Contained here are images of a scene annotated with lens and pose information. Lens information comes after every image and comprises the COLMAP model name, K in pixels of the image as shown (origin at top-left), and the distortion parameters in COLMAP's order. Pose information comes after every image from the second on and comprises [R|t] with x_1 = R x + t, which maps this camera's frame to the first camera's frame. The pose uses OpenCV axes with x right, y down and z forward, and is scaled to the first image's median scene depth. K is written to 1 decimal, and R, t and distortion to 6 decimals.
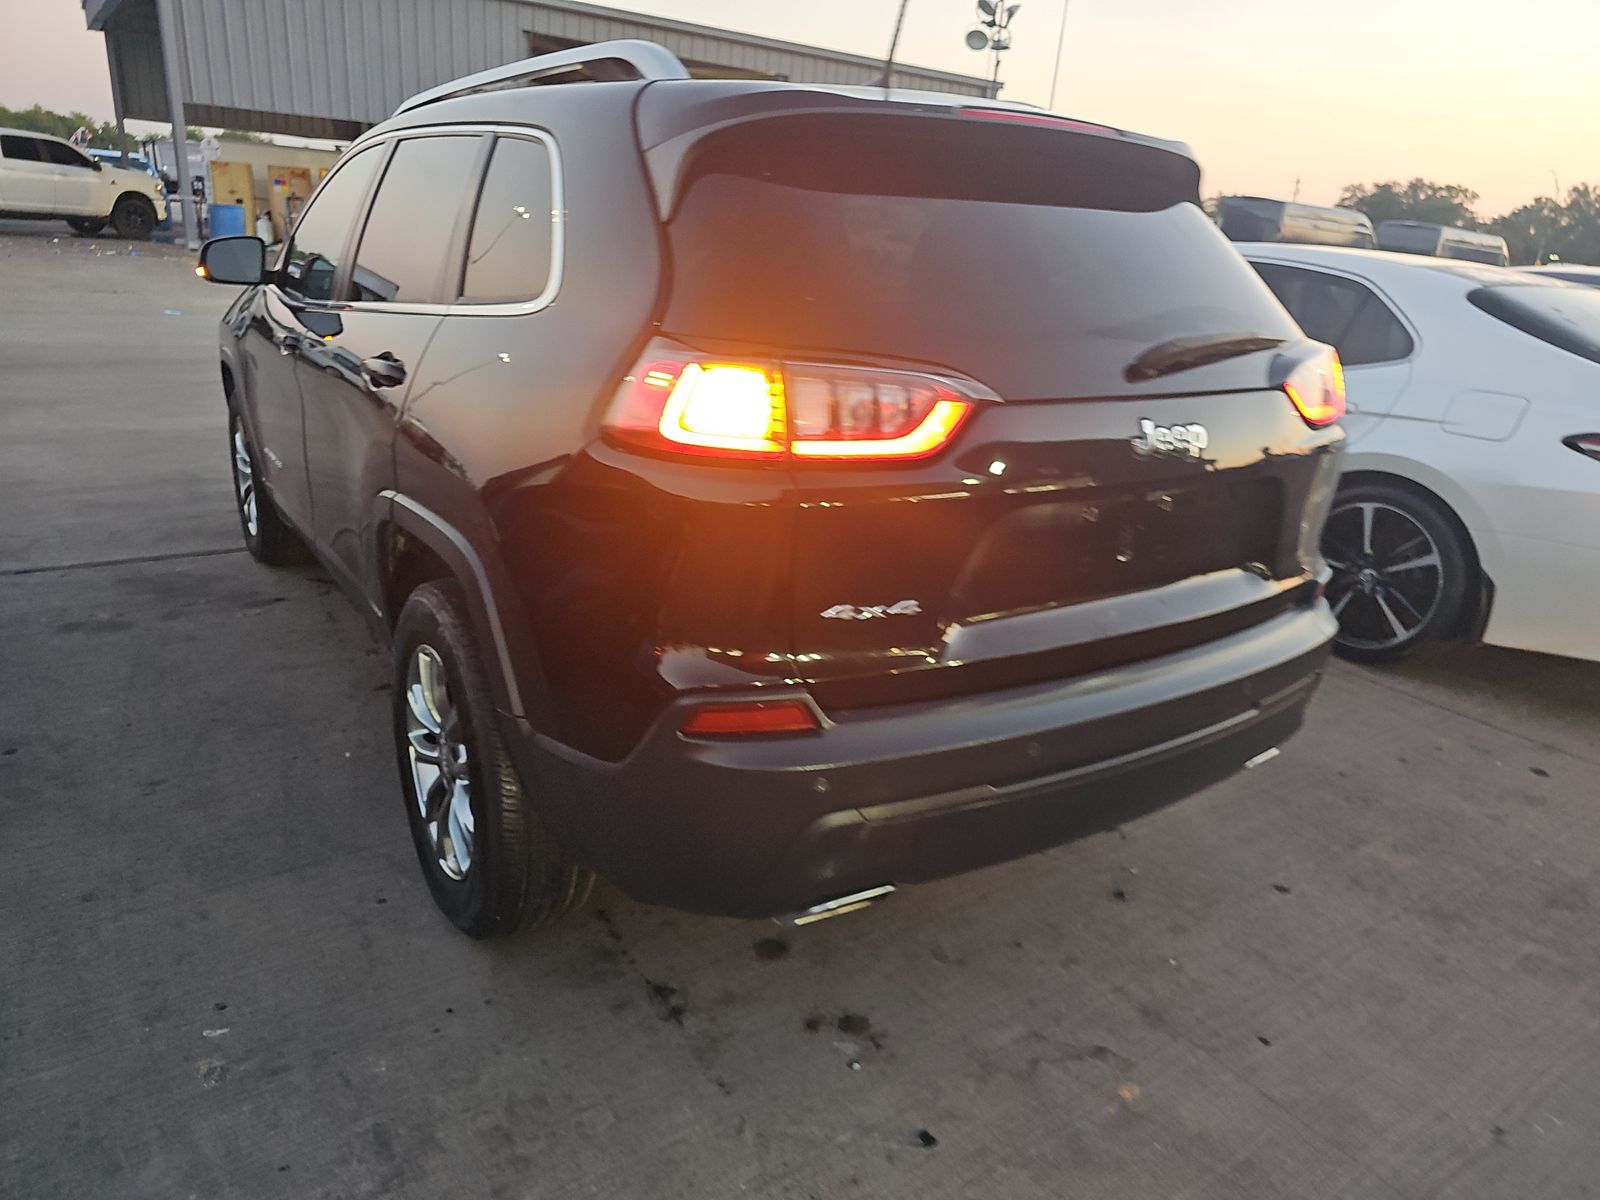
lens RADIAL K [[1051.4, 0, 800.0], [0, 1051.4, 600.0], [0, 0, 1]] dist [0.020162, -0.002862]
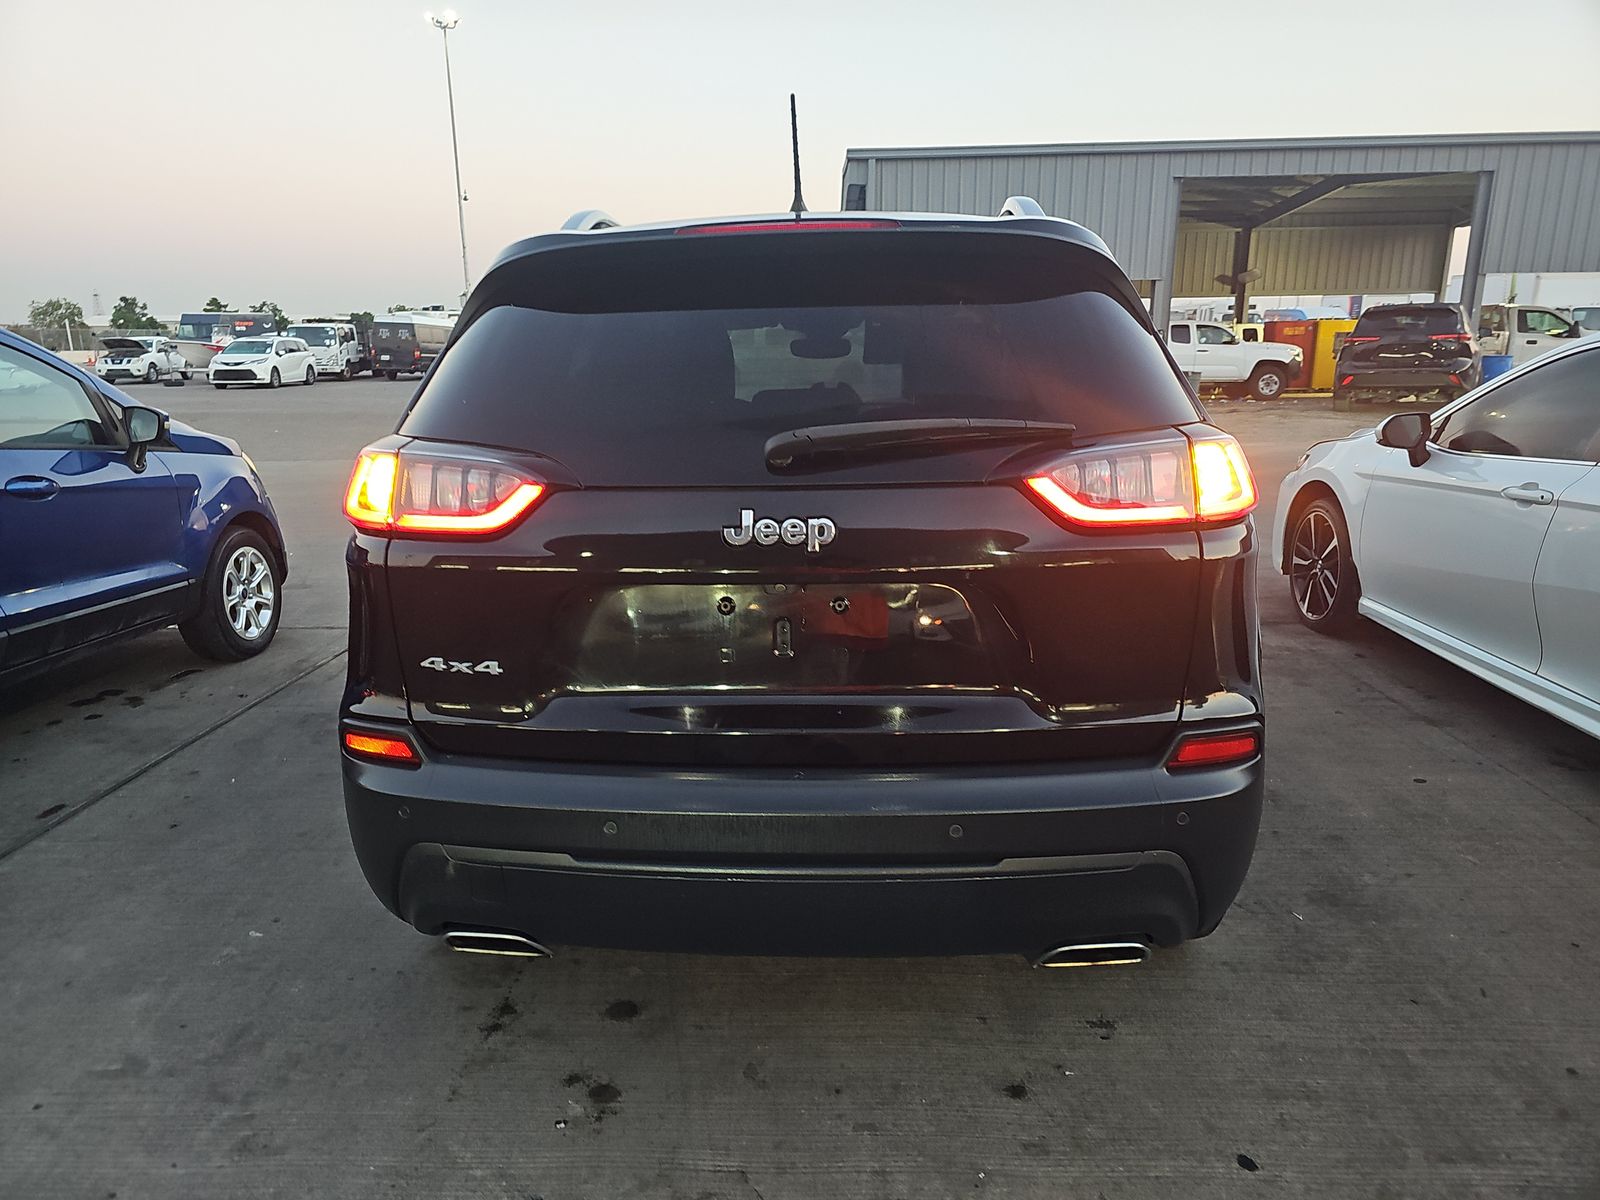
lens RADIAL K [[1059.0, 0, 801.0], [0, 1059.0, 582.1], [0, 0, 1]] dist [0.008180, 0.000101]
pose [[0.808059, 0.063853, -0.585631, 0.795603], [-0.139090, 0.986682, -0.084338, -0.026167], [0.572446, 0.149606, 0.806178, 0.214366]]
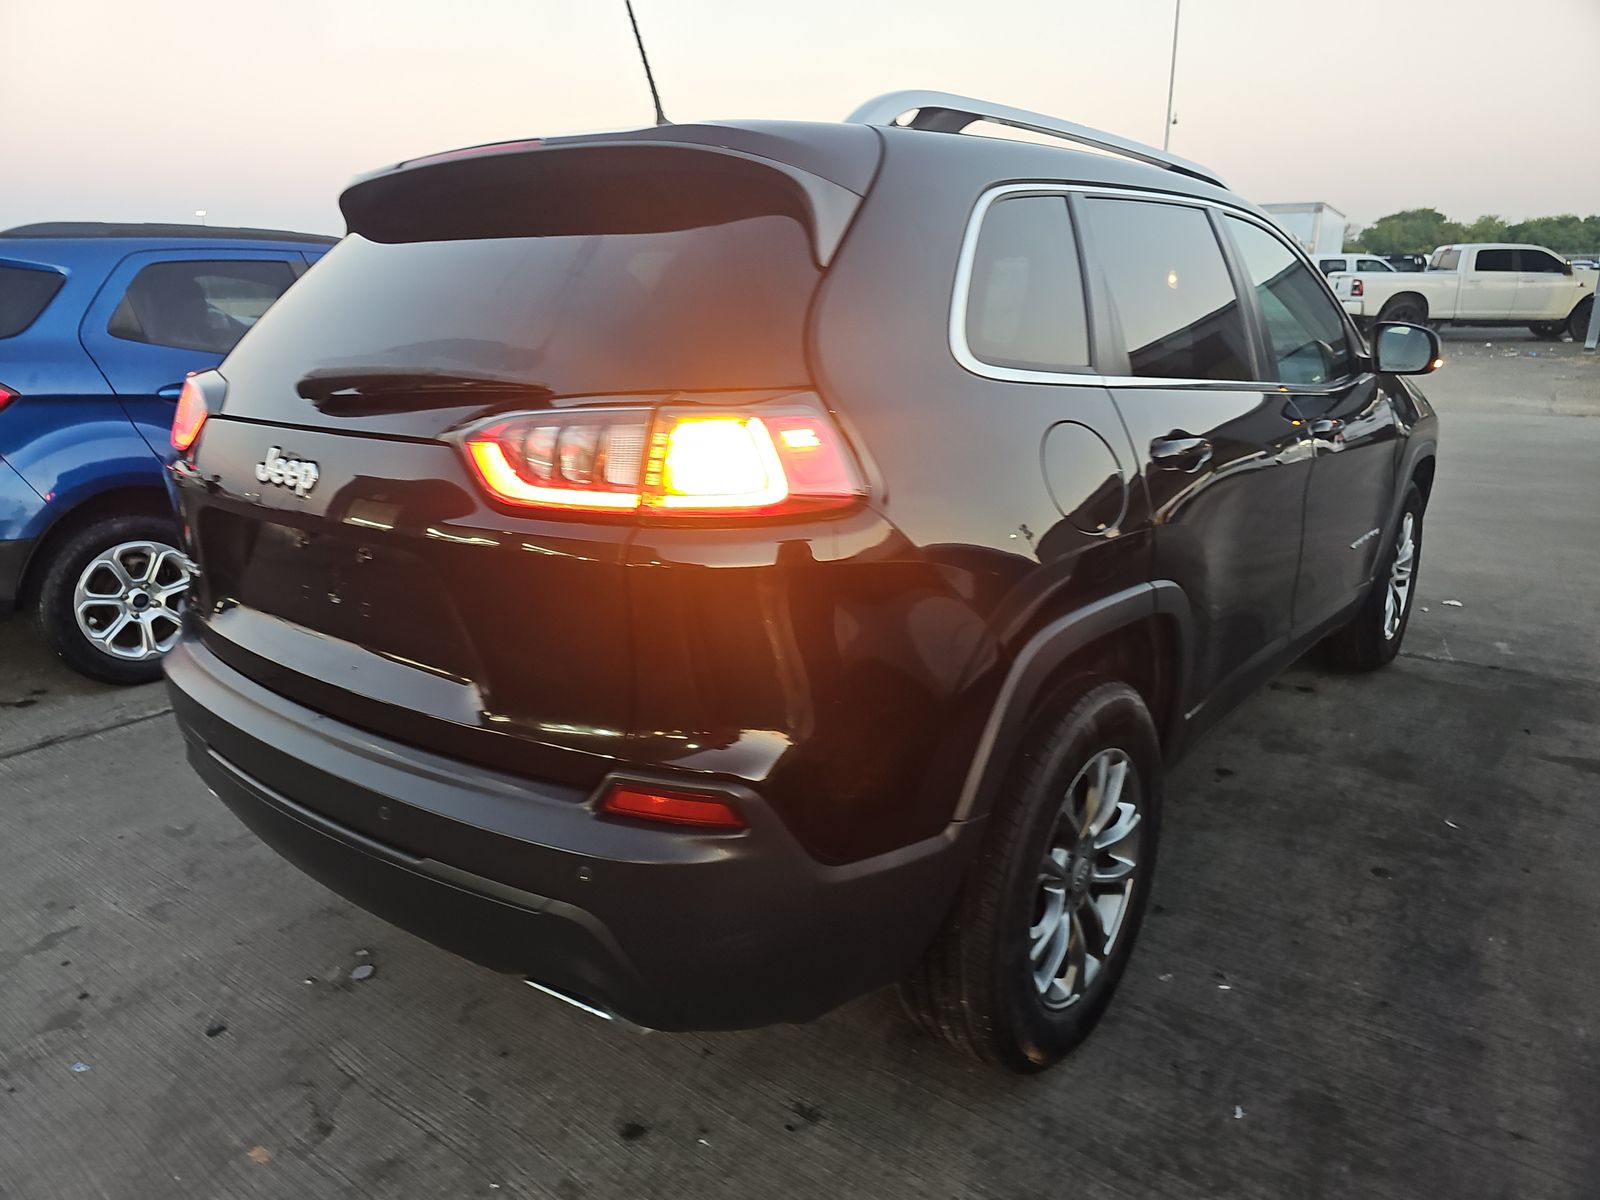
lens RADIAL K [[1051.4, 0, 800.0], [0, 1051.4, 600.0], [0, 0, 1]] dist [0.020162, -0.002862]
pose [[0.330355, 0.205386, -0.921240, 1.202554], [-0.290422, 0.950803, 0.107833, -0.240841], [0.898065, 0.231926, 0.373751, 0.932851]]
